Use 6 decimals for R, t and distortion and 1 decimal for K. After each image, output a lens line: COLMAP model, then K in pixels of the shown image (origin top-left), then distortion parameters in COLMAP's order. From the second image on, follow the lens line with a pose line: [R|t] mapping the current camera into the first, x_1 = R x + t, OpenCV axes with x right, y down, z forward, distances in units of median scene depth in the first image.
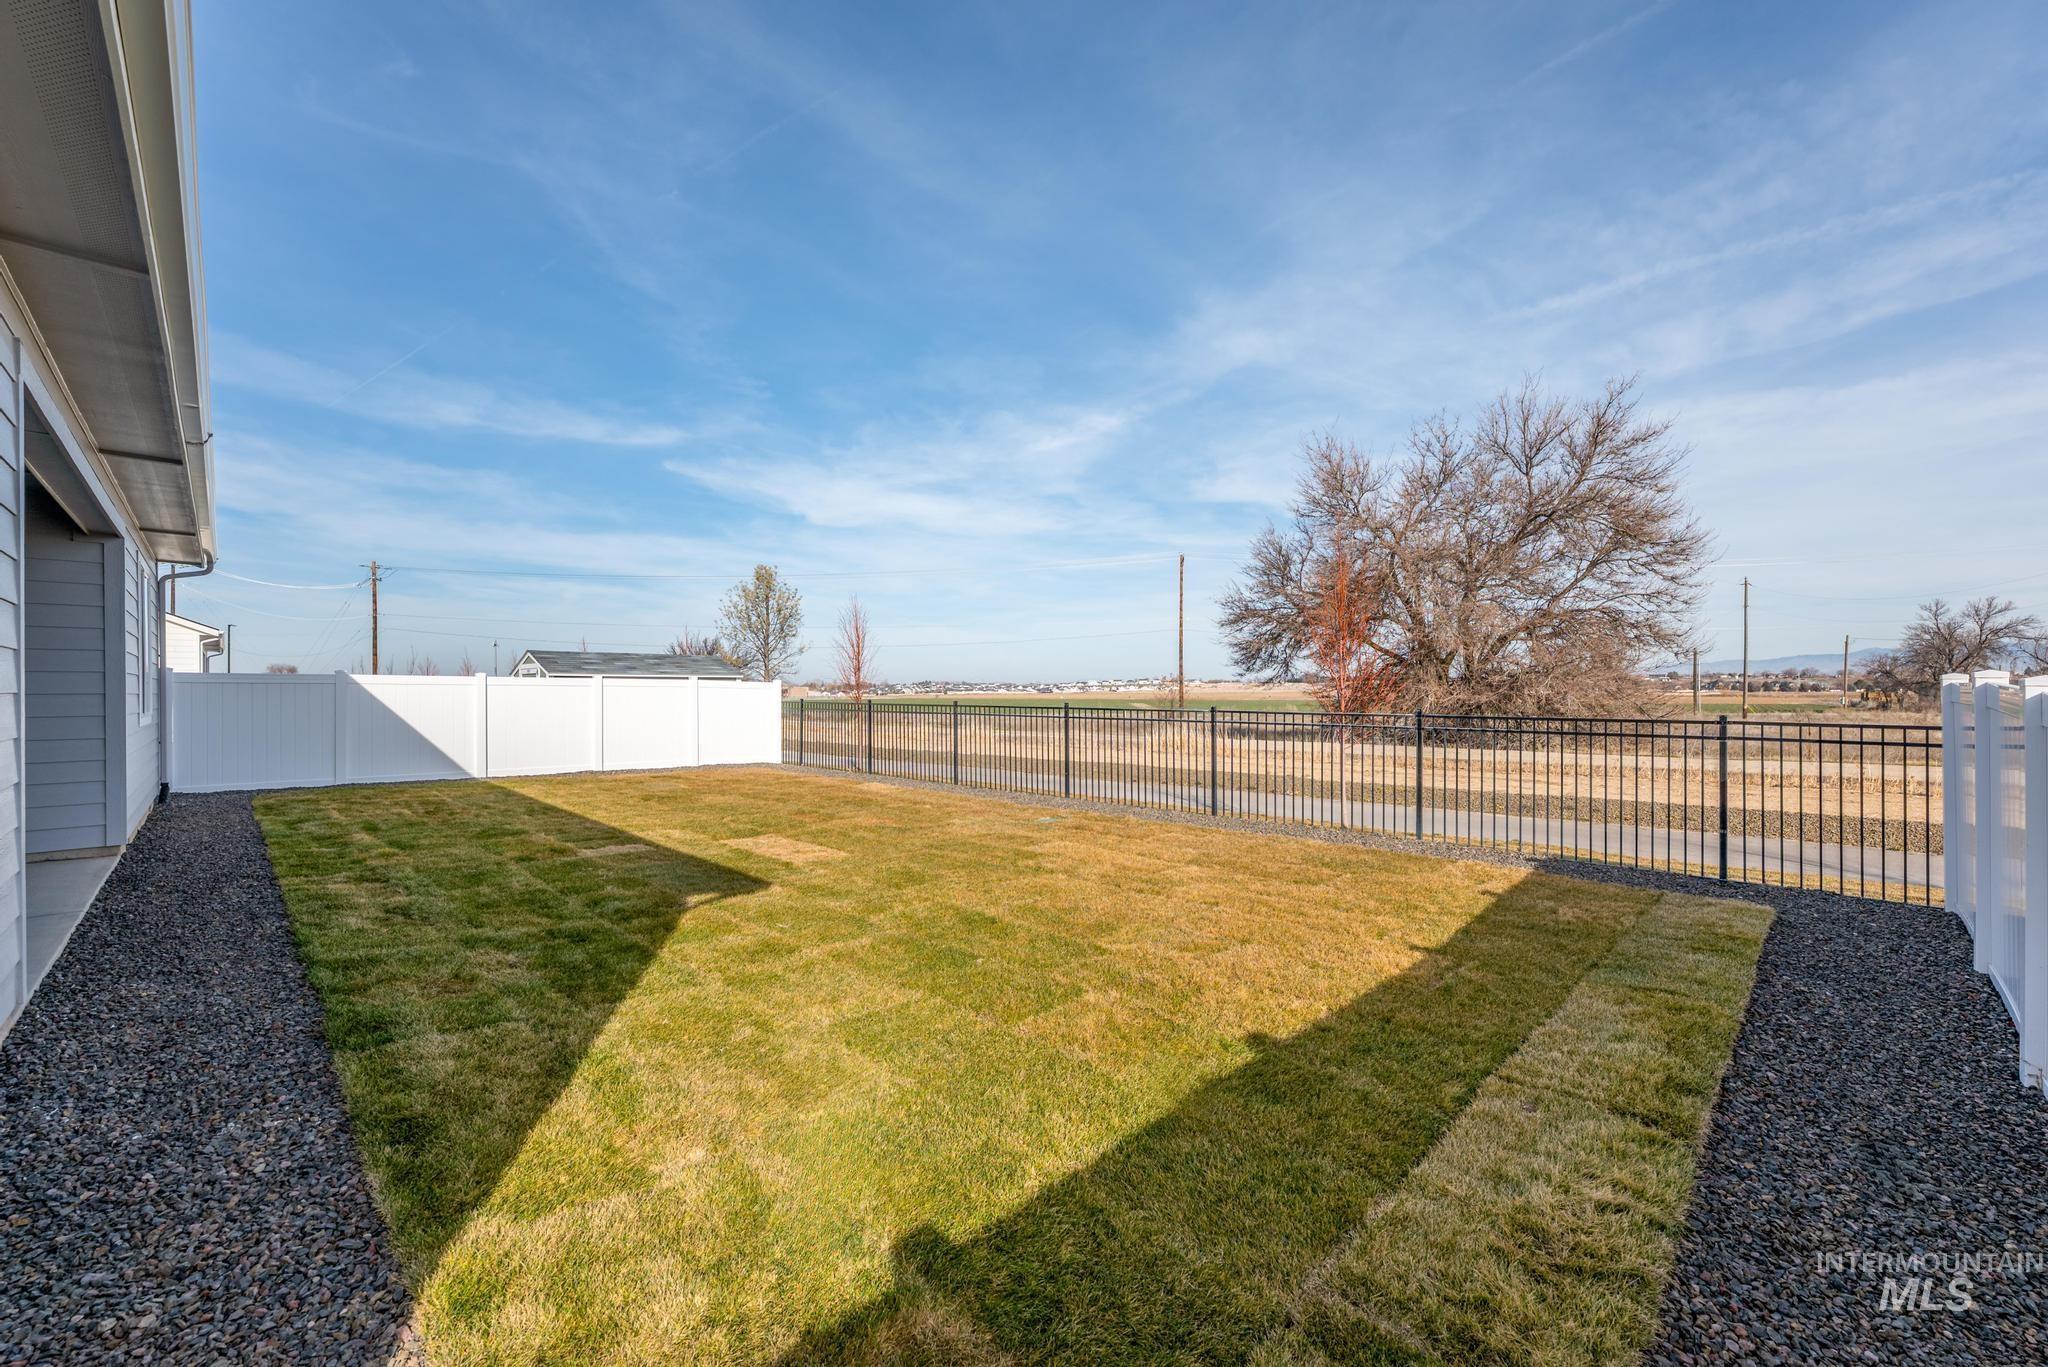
lens RADIAL K [[826.3, 0, 1030.1], [0, 826.3, 694.5], [0, 0, 1]] dist [-0.000358, 0.000068]
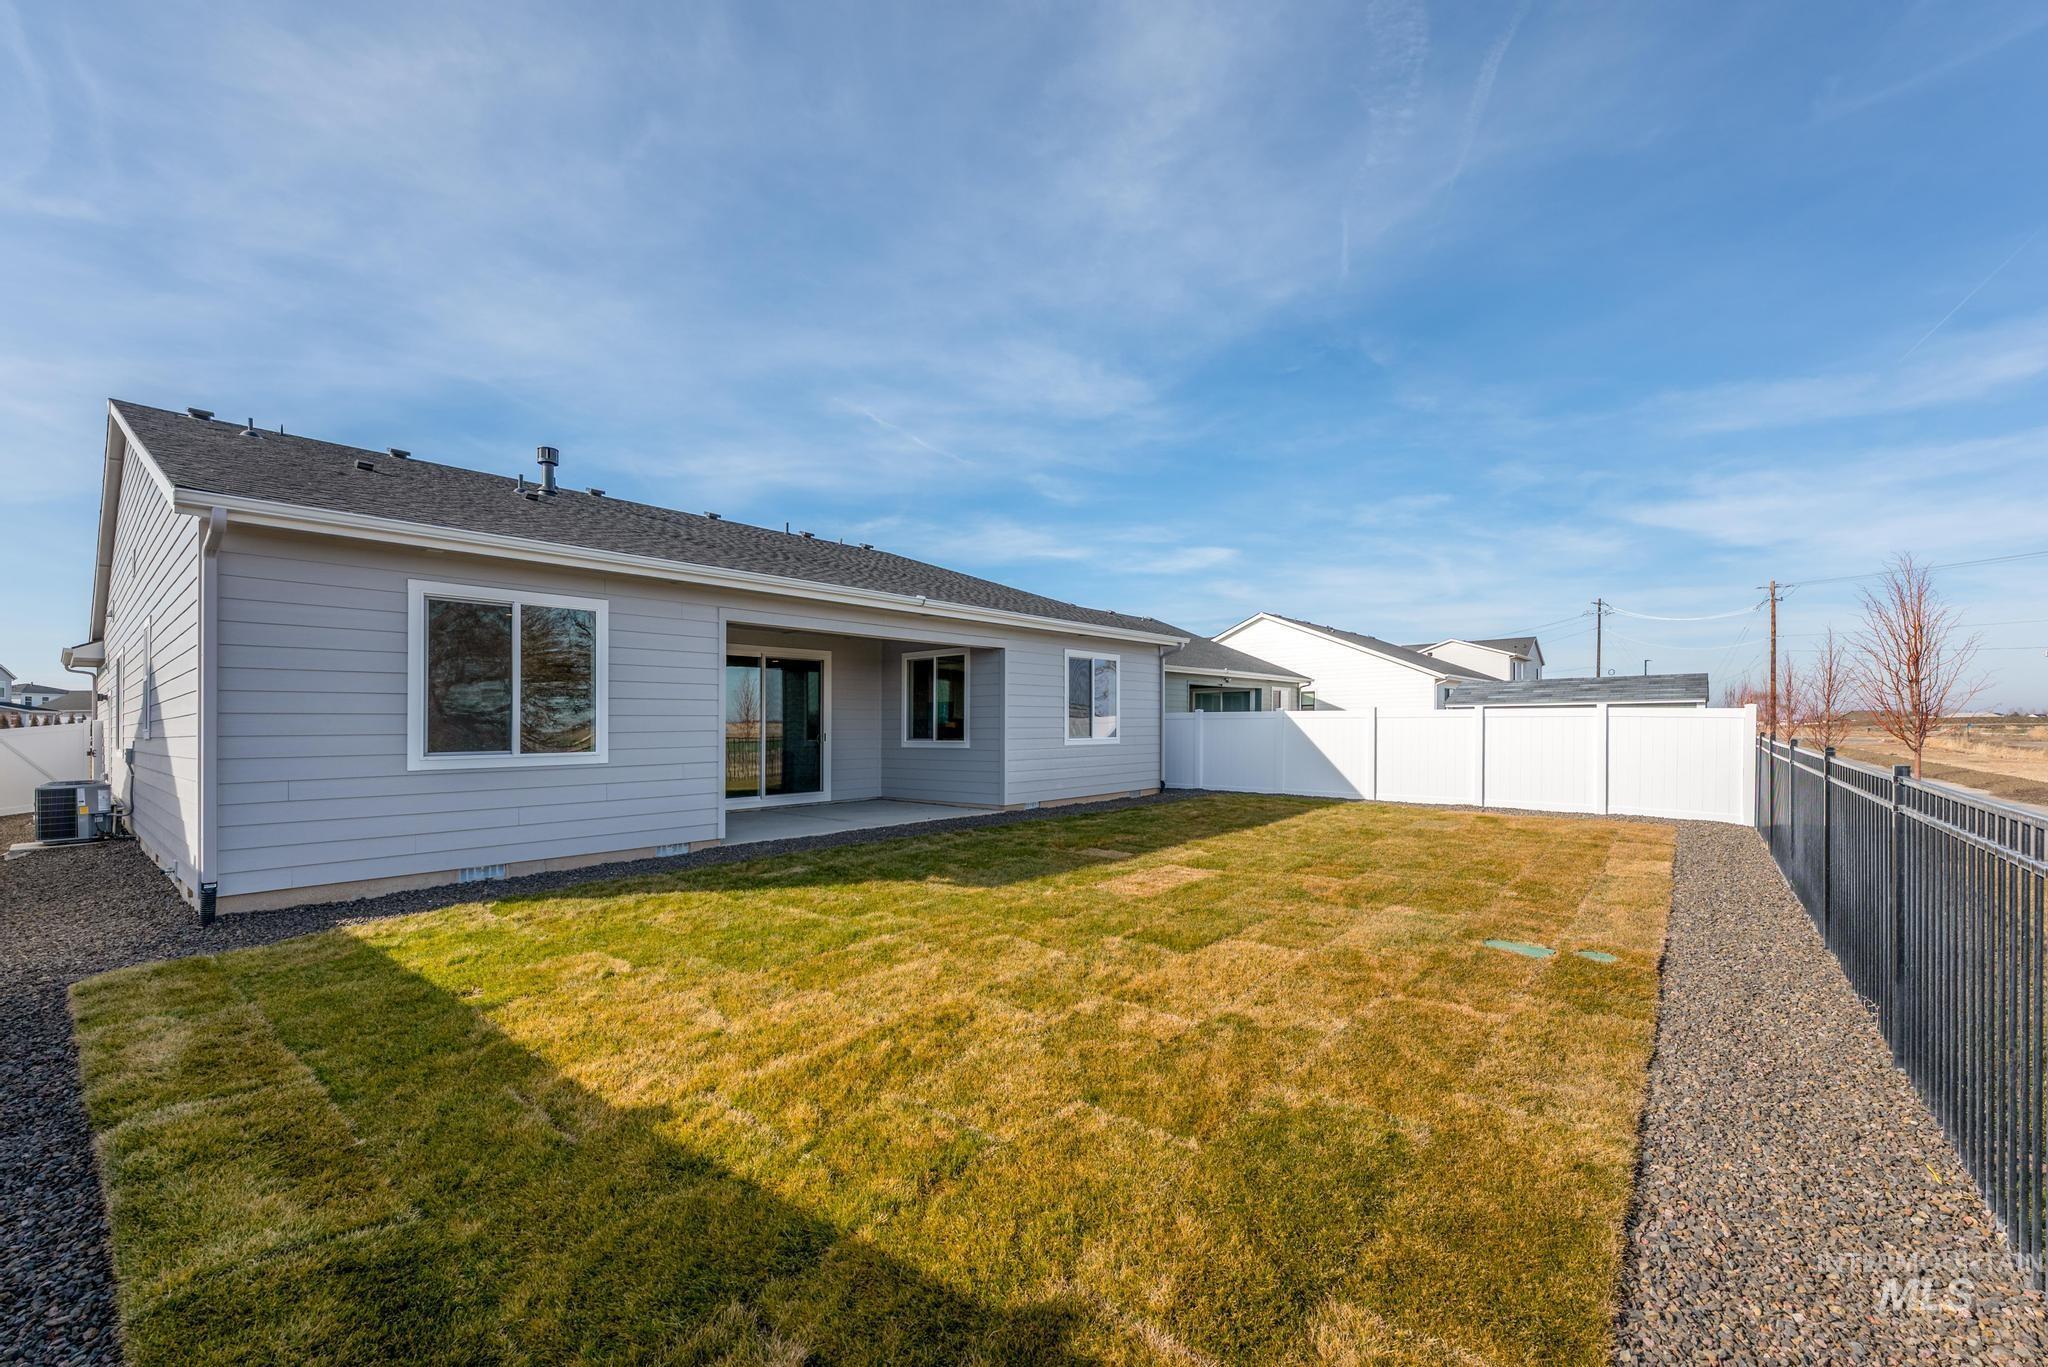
lens RADIAL K [[826.3, 0, 1030.1], [0, 826.3, 694.5], [0, 0, 1]] dist [-0.000358, 0.000068]
pose [[0.100154, -0.037445, -0.994267, 0.346928], [0.005362, 0.999297, -0.037094, -0.003392], [0.994957, -0.001616, 0.100284, 0.355493]]
